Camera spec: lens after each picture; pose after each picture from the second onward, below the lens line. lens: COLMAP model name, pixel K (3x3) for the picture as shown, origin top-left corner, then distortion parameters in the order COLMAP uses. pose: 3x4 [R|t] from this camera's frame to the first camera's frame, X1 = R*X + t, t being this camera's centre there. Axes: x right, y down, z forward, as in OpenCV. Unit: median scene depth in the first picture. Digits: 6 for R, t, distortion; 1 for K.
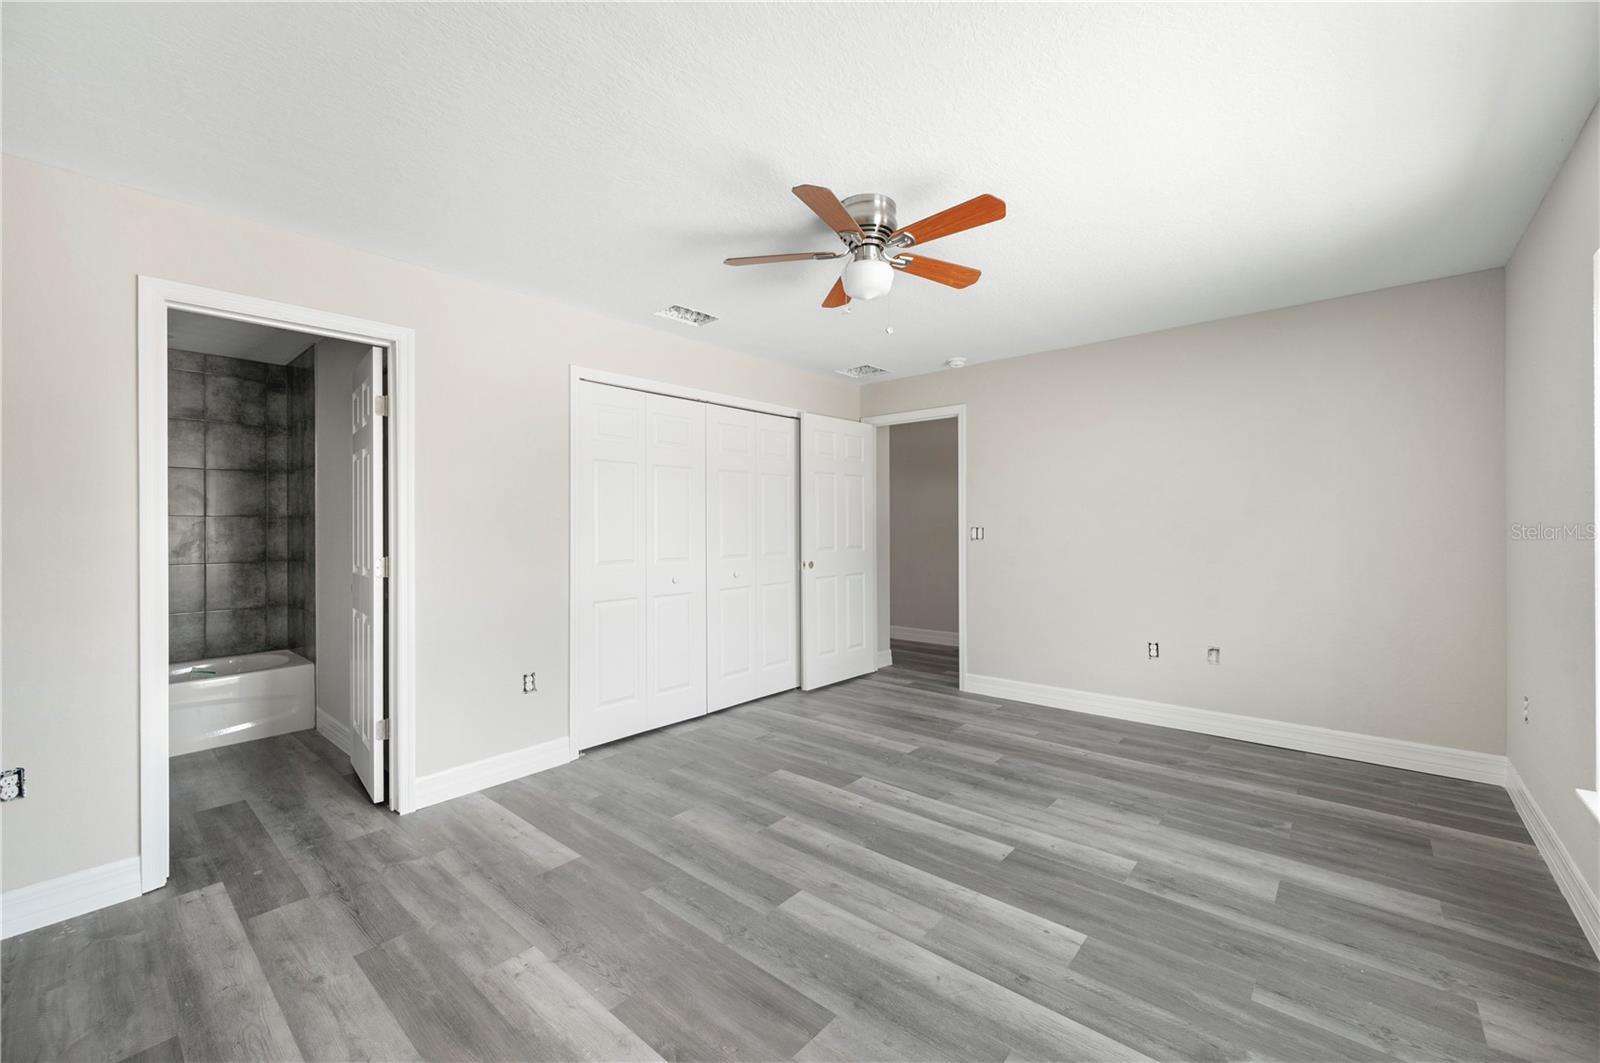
lens RADIAL K [[636.7, 0, 800.0], [0, 636.7, 531.5], [0, 0, 1]] dist [-0.001341, -0.000226]
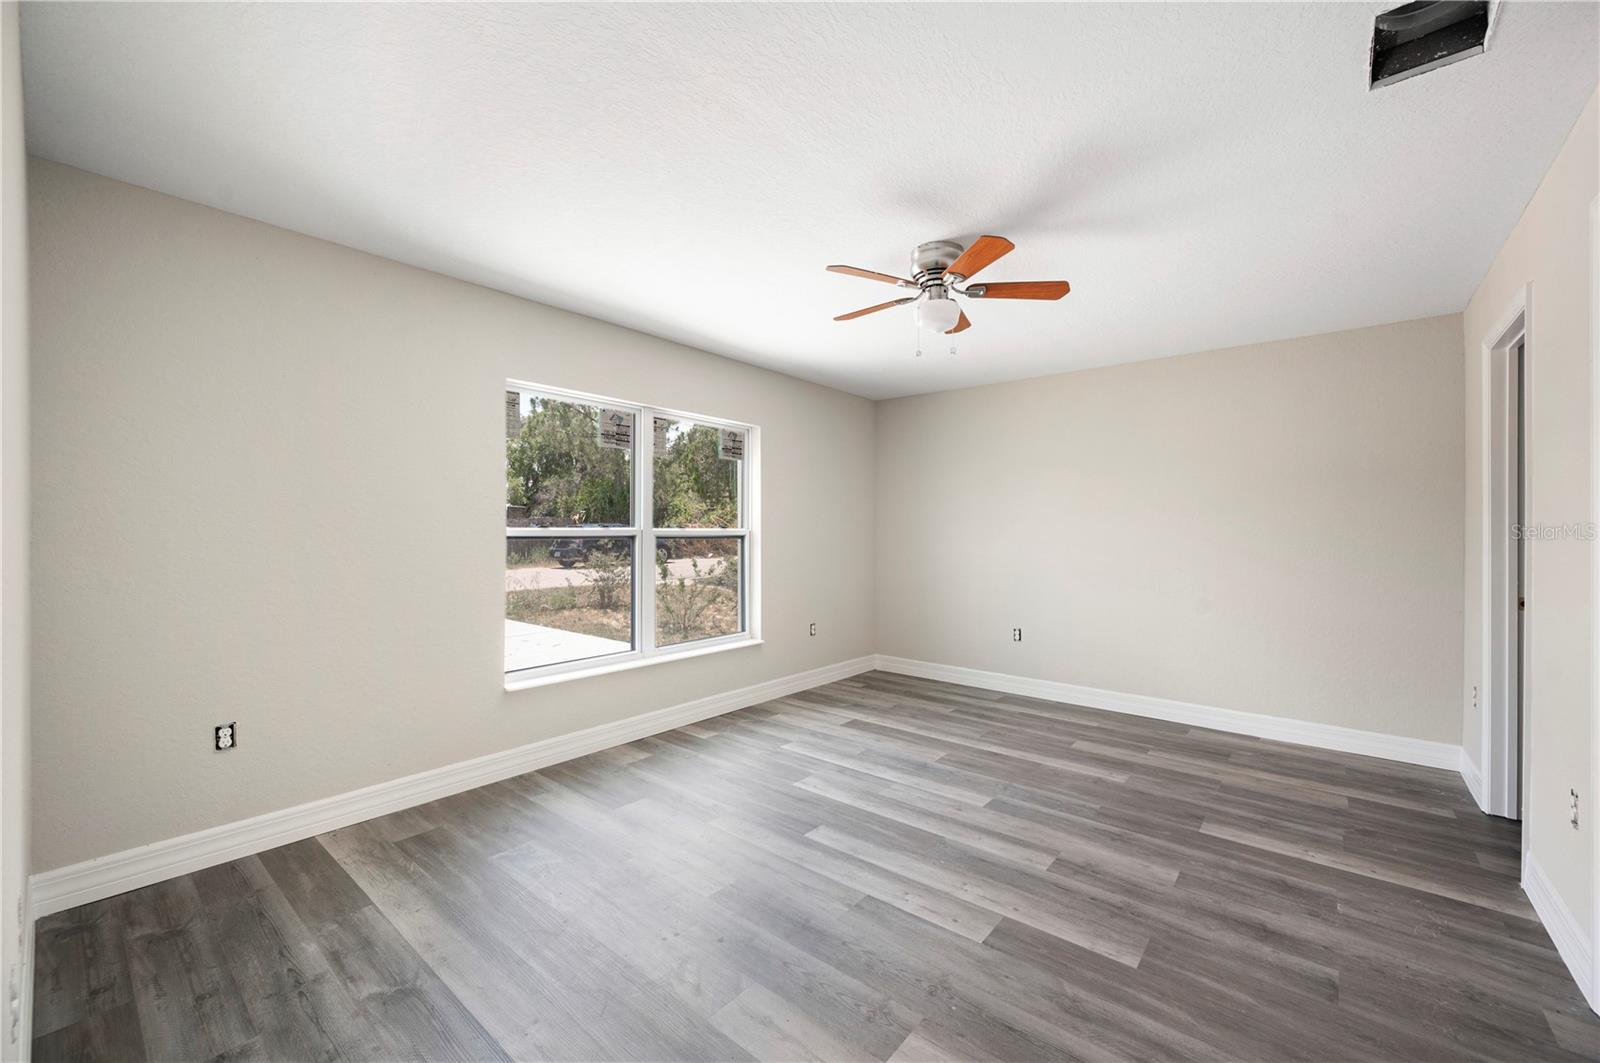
lens RADIAL K [[636.7, 0, 800.0], [0, 636.7, 531.5], [0, 0, 1]] dist [-0.001341, -0.000226]
pose [[-0.999668, 0.004690, -0.025351, 0.285887], [0.004468, 0.999951, 0.008796, -0.015968], [0.025391, 0.008680, -0.999640, 1.599308]]
